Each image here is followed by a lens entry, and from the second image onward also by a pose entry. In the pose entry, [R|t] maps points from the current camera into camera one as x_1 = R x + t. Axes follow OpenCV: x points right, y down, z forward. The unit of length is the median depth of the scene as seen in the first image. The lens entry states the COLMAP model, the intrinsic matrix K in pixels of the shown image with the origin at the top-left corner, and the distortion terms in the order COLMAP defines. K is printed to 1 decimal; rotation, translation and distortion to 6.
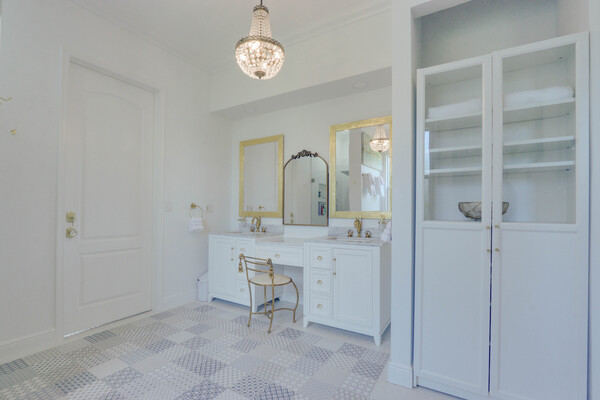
lens RADIAL K [[275.7, 0, 298.8], [0, 275.7, 208.7], [0, 0, 1]] dist [-0.016285, -0.000063]
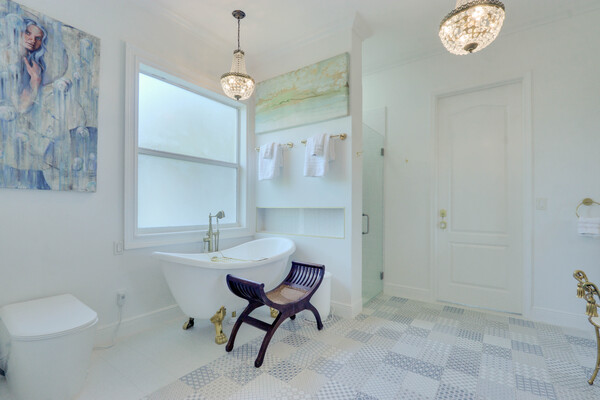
lens RADIAL K [[275.7, 0, 298.8], [0, 275.7, 208.7], [0, 0, 1]] dist [-0.016285, -0.000063]
pose [[-0.078805, -0.003323, -0.996884, 0.557951], [0.004954, 0.999981, -0.003725, 0.009779], [0.996878, -0.005233, -0.078787, 0.389281]]
